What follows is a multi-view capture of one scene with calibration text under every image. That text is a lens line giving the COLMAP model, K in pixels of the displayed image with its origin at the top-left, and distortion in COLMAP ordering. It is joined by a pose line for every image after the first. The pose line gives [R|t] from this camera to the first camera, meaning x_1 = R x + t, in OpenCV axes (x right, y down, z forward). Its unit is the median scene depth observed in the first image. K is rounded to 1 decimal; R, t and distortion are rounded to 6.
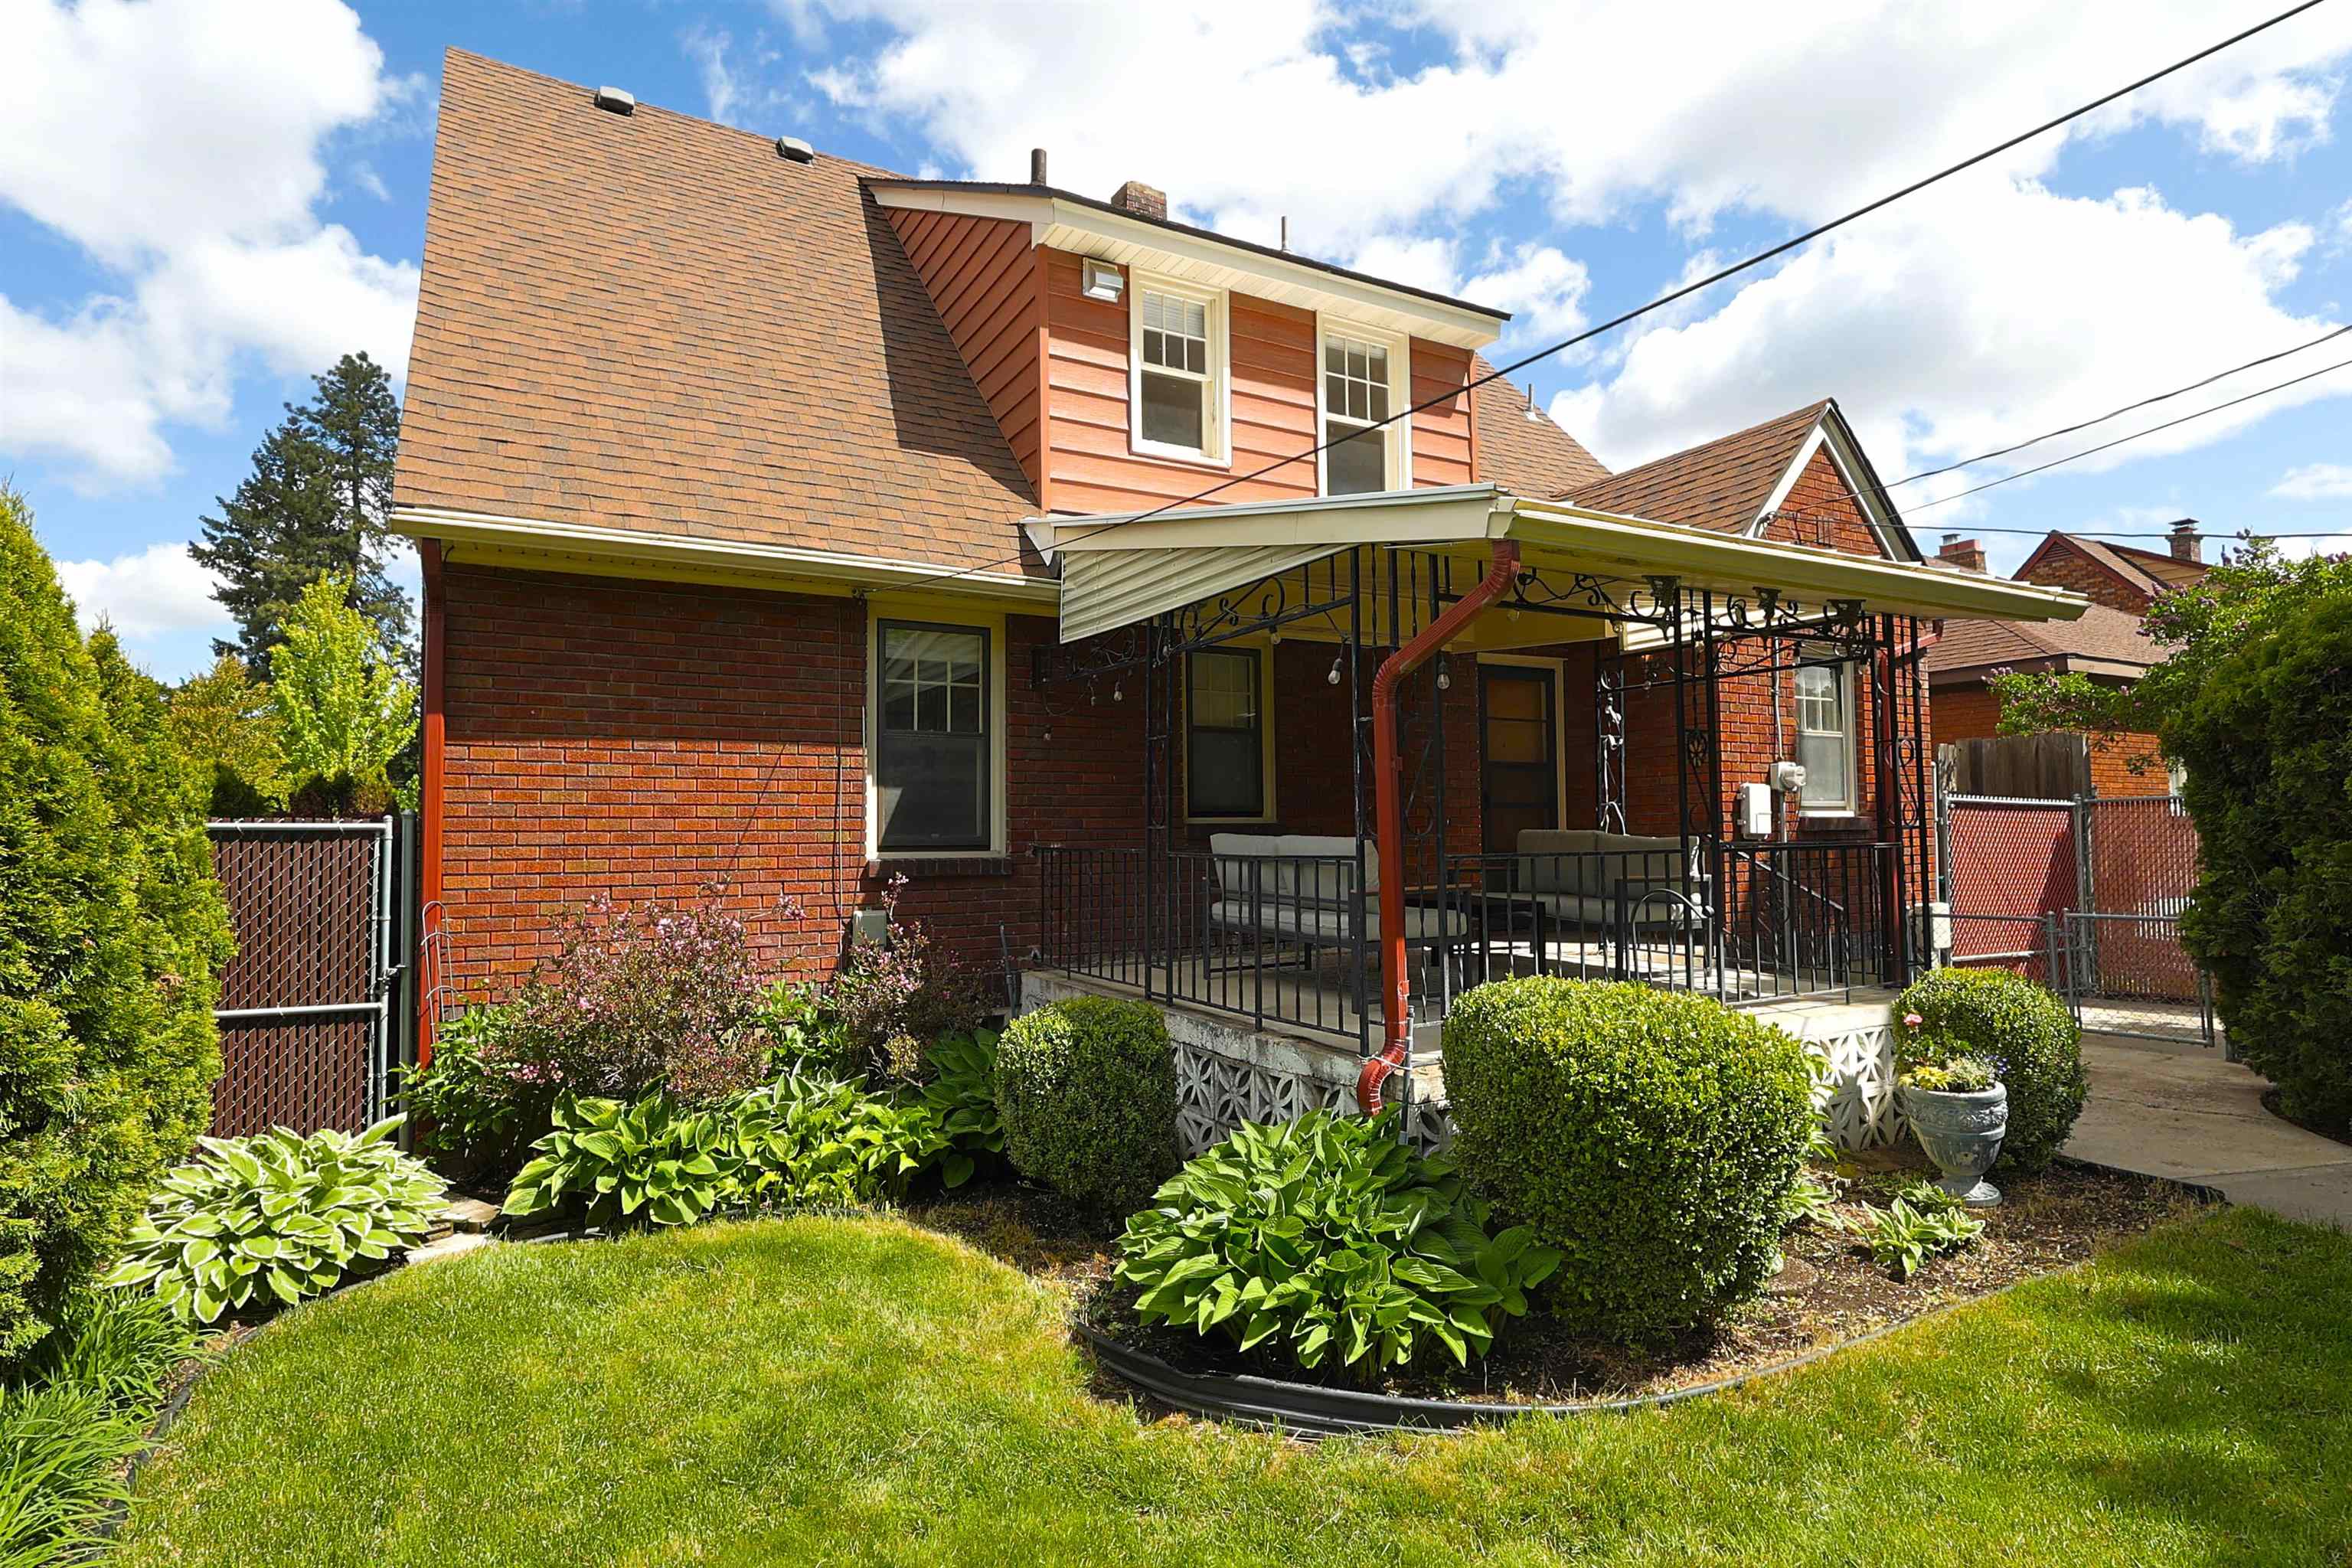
lens RADIAL K [[1214.0, 0, 1169.8], [0, 1214.0, 784.9], [0, 0, 1]] dist [-0.001938, 0.001434]
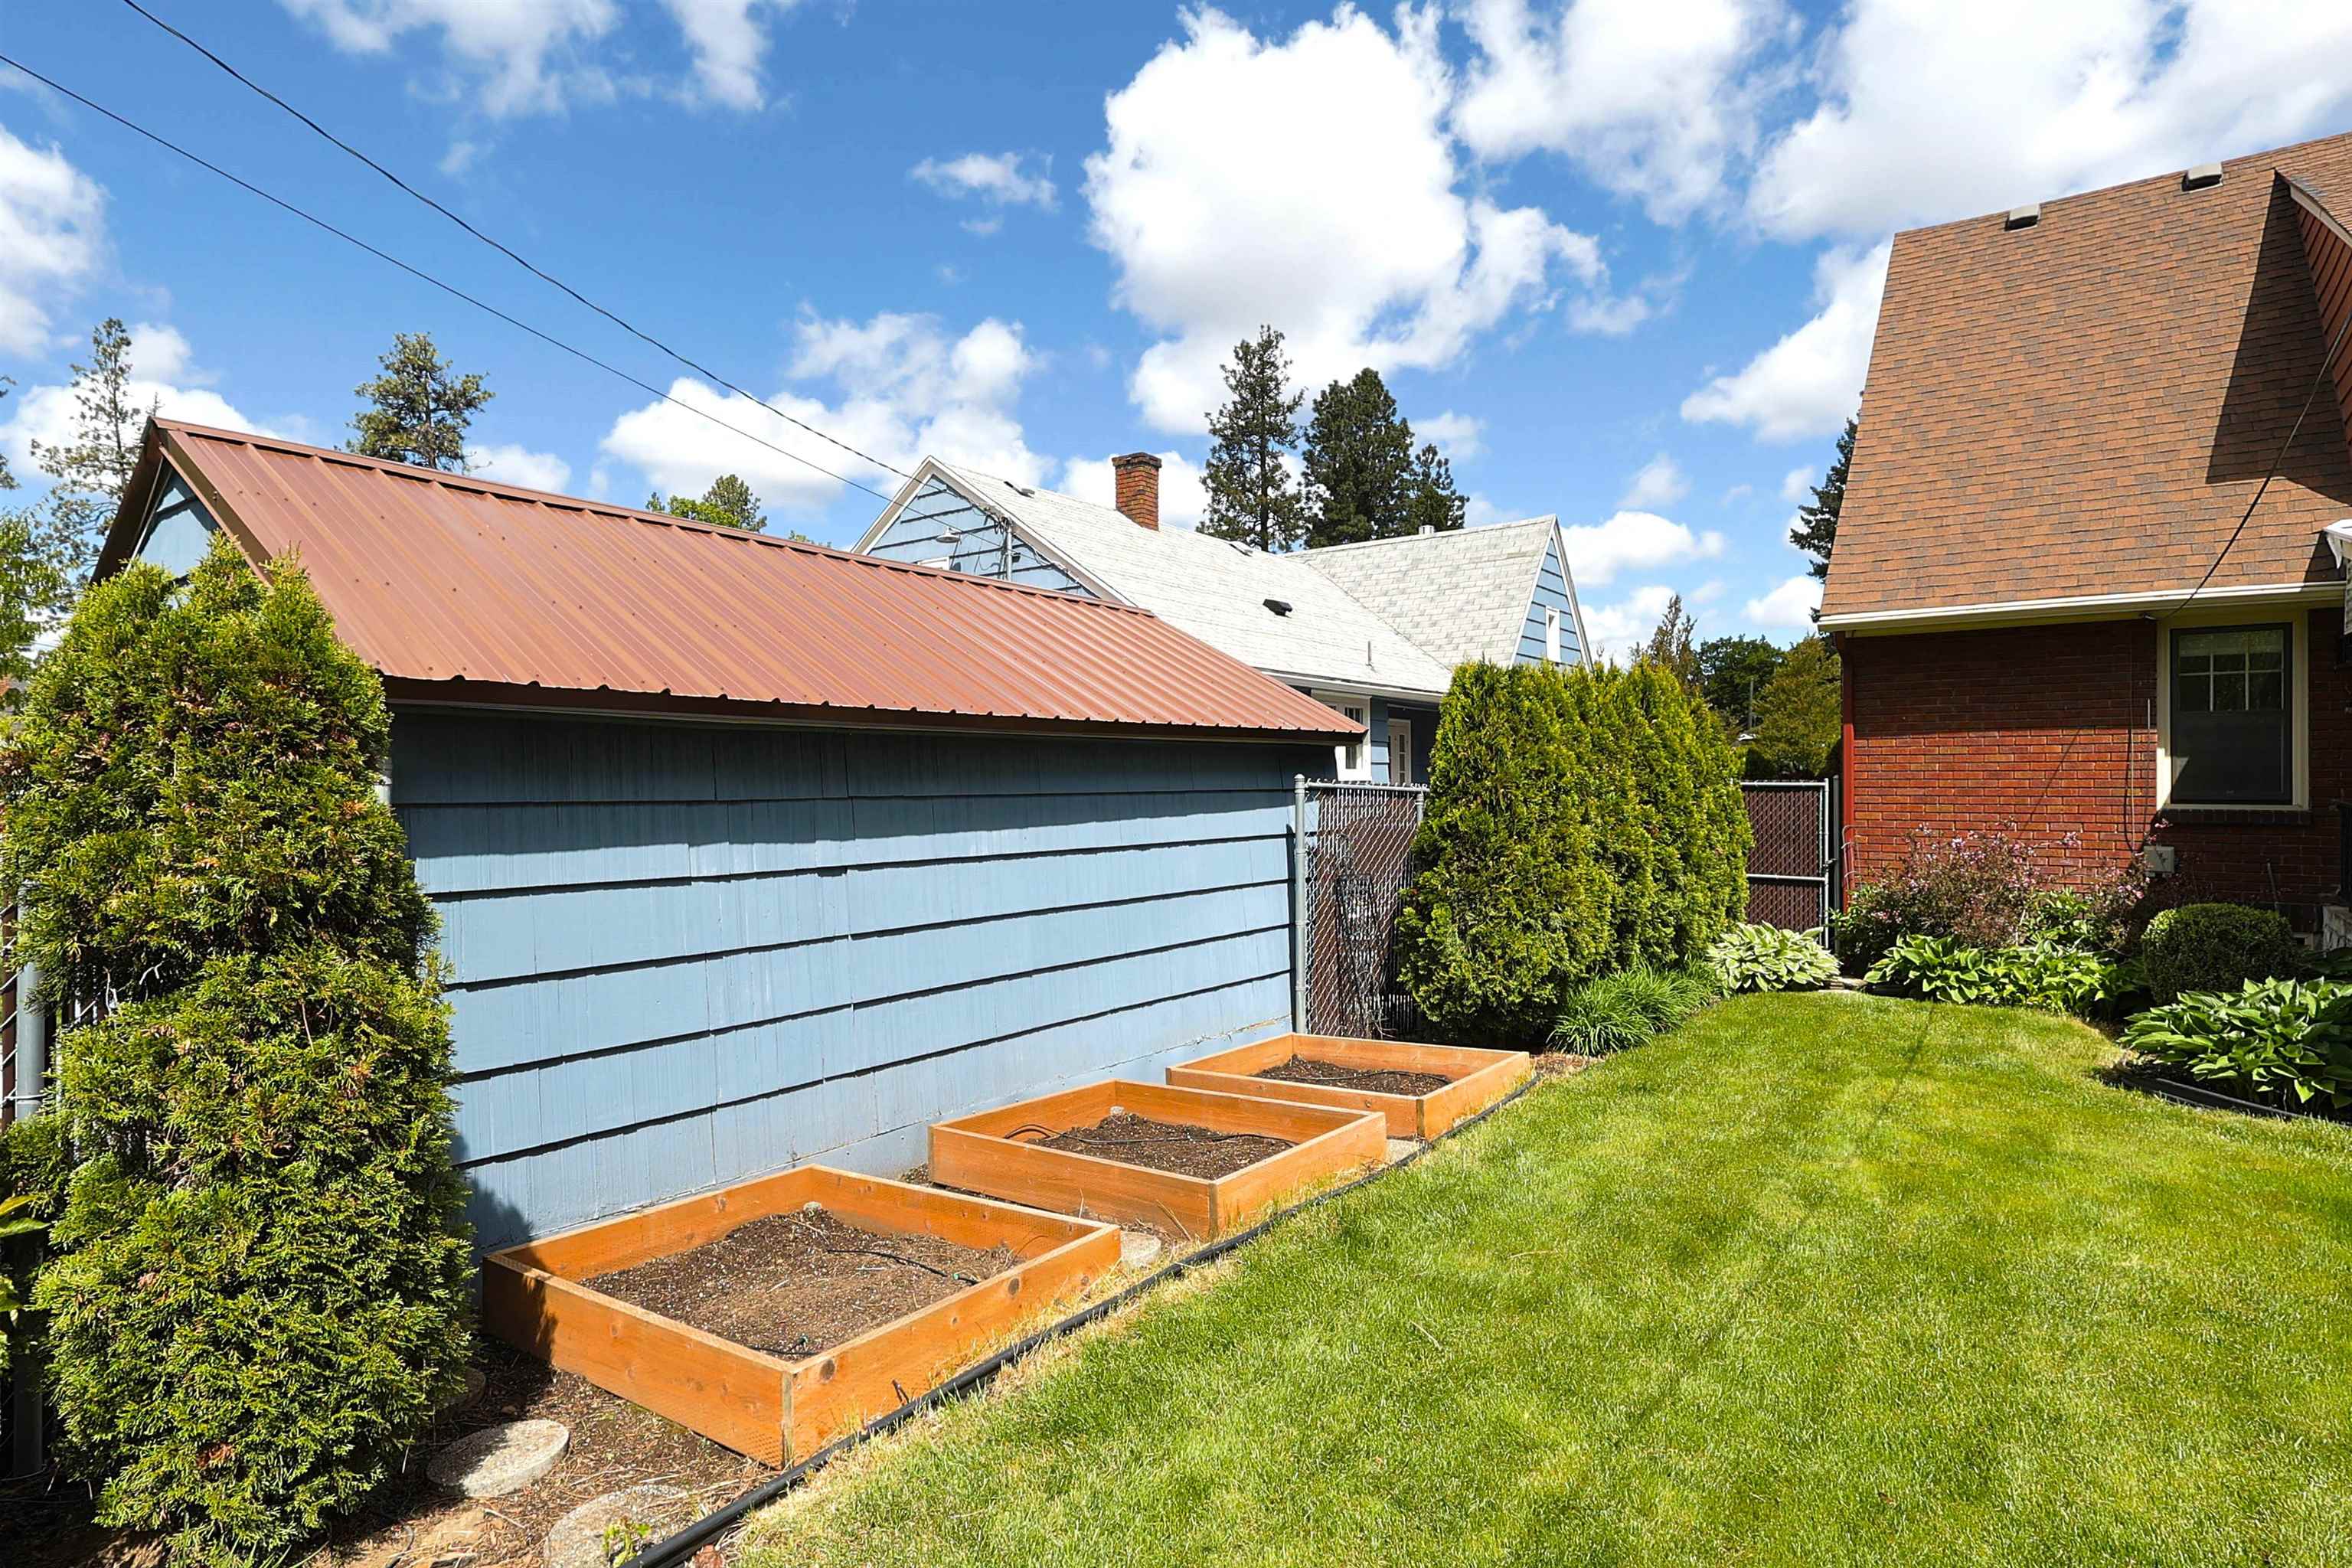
lens RADIAL K [[1214.0, 0, 1169.8], [0, 1214.0, 784.9], [0, 0, 1]] dist [-0.001938, 0.001434]
pose [[0.397290, 0.008748, -0.917652, 0.565744], [0.038930, 0.998894, 0.026377, -0.045356], [0.916867, -0.046203, 0.396510, -0.564489]]
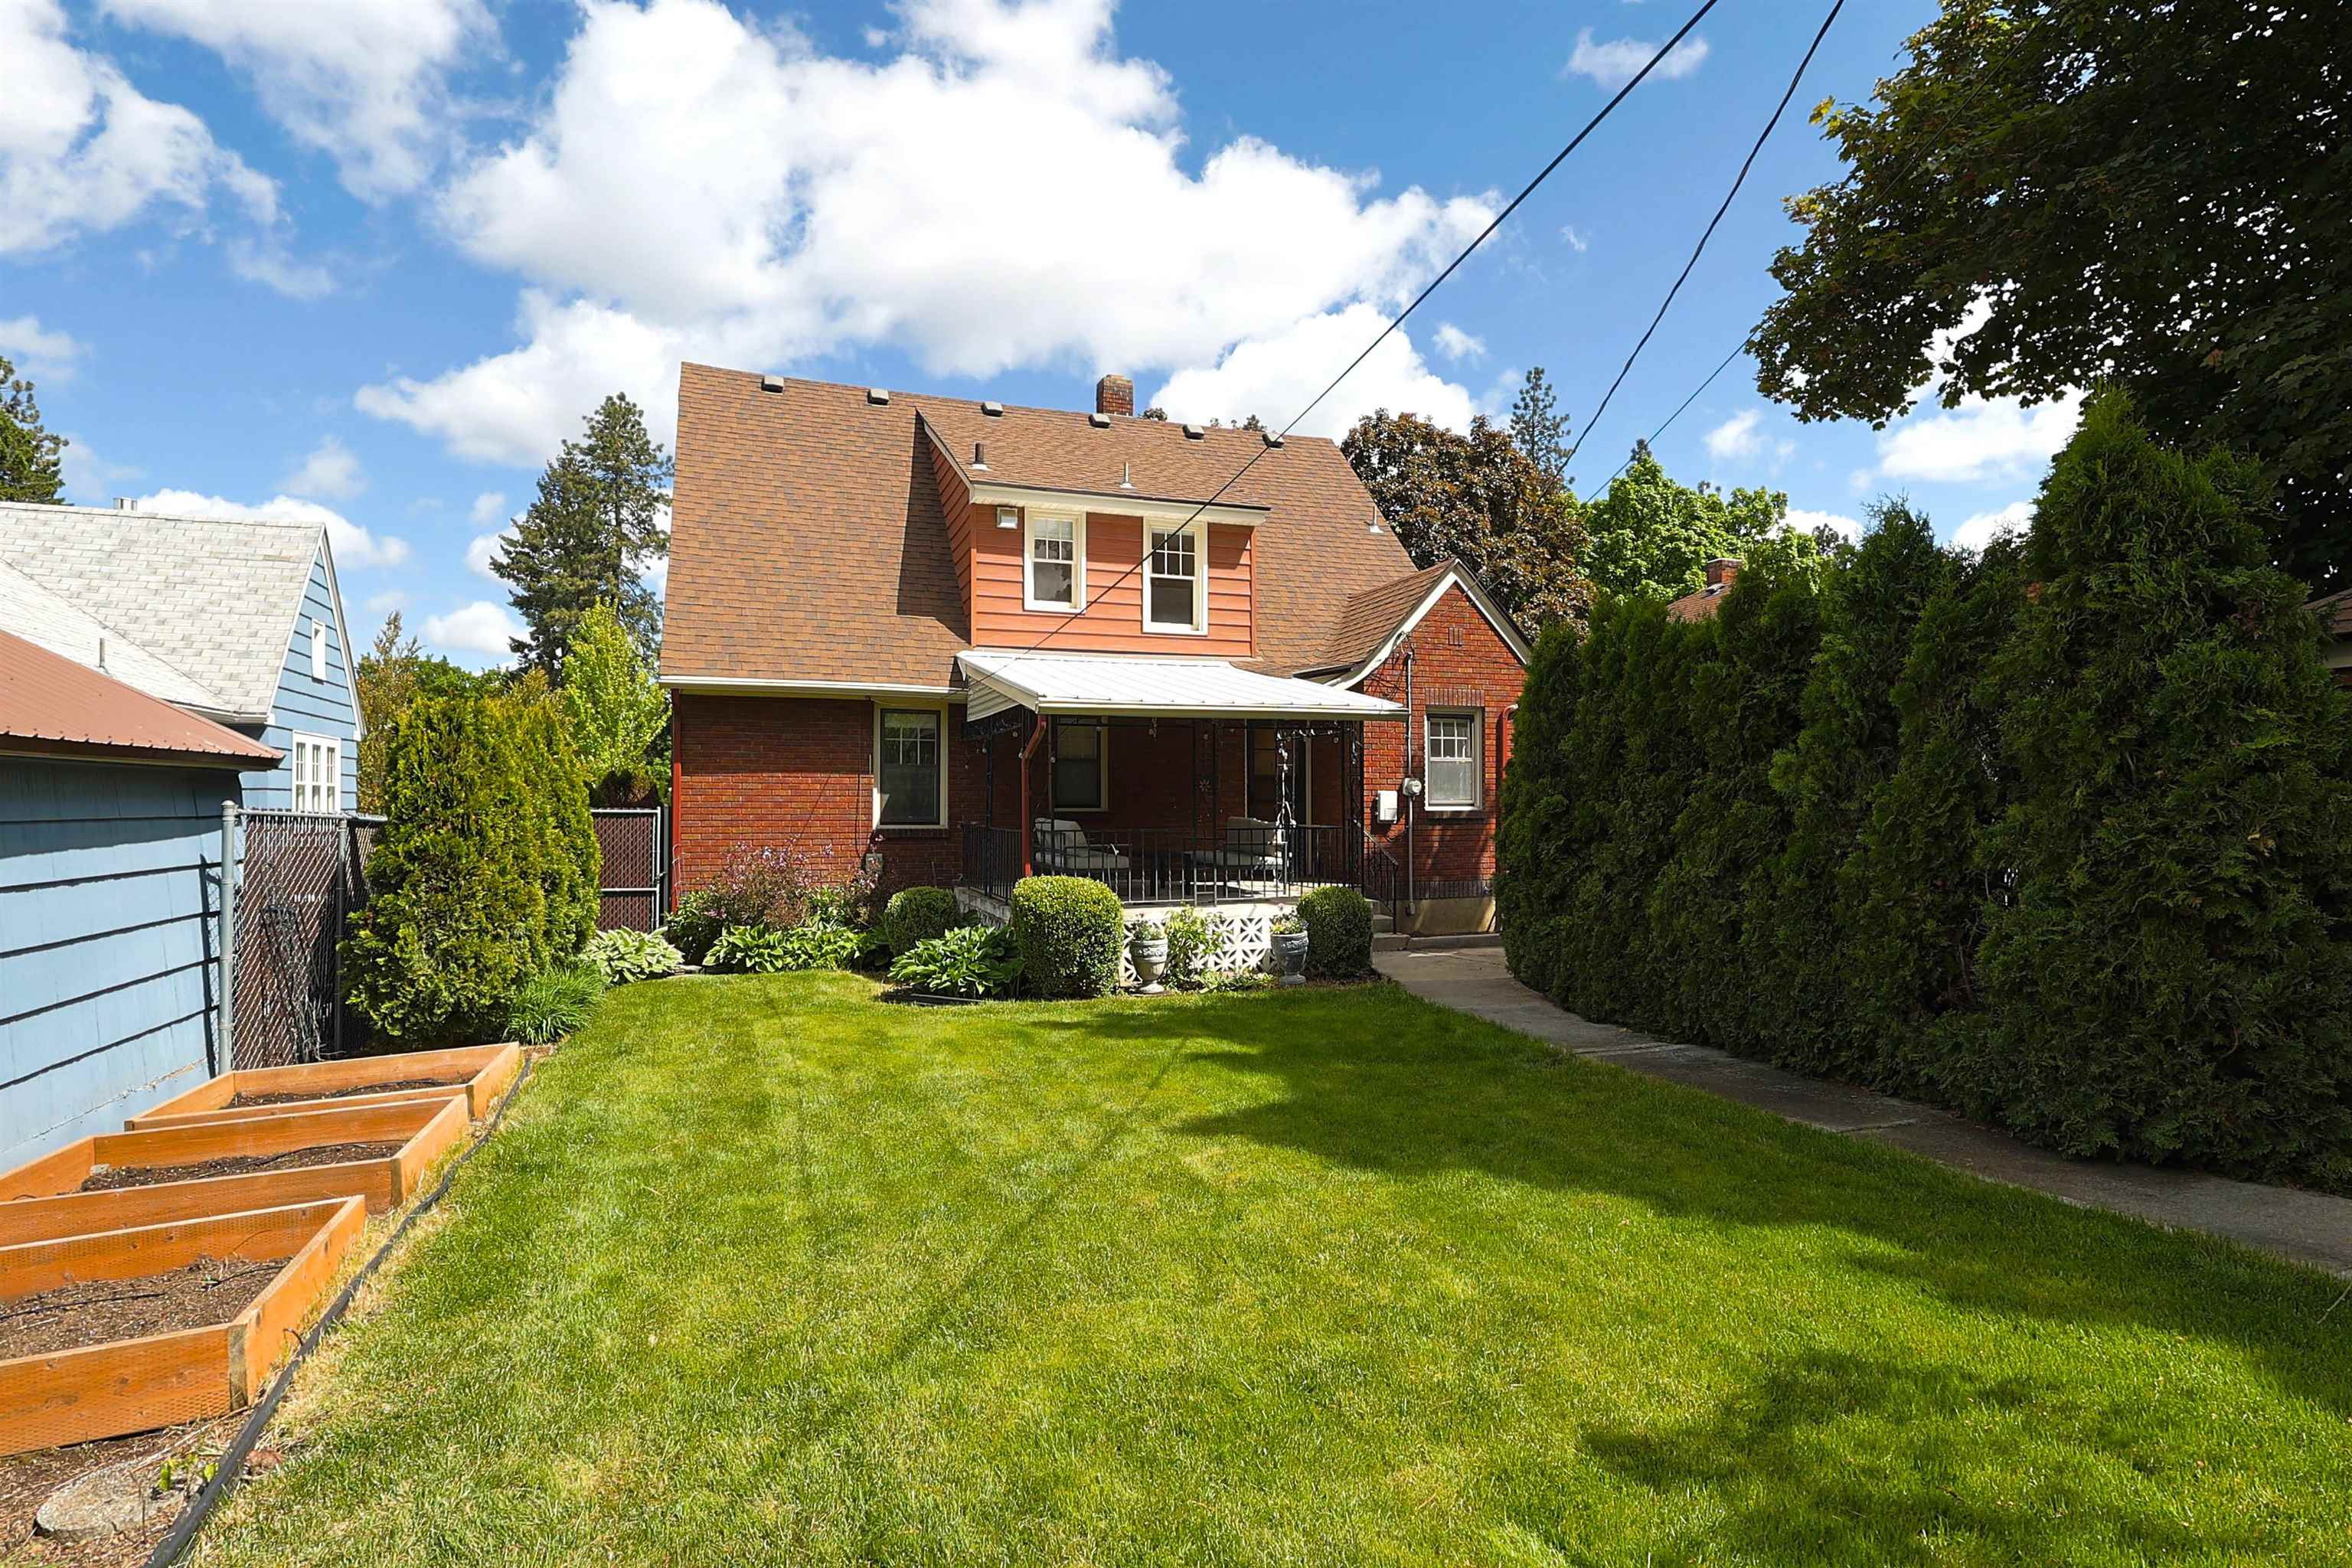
lens RADIAL K [[1214.0, 0, 1169.8], [0, 1214.0, 784.9], [0, 0, 1]] dist [-0.001938, 0.001434]
pose [[0.986888, 0.006719, -0.161265, 0.571901], [-0.002812, 0.999697, 0.024444, -0.063386], [0.161381, -0.023670, 0.986608, -0.931697]]
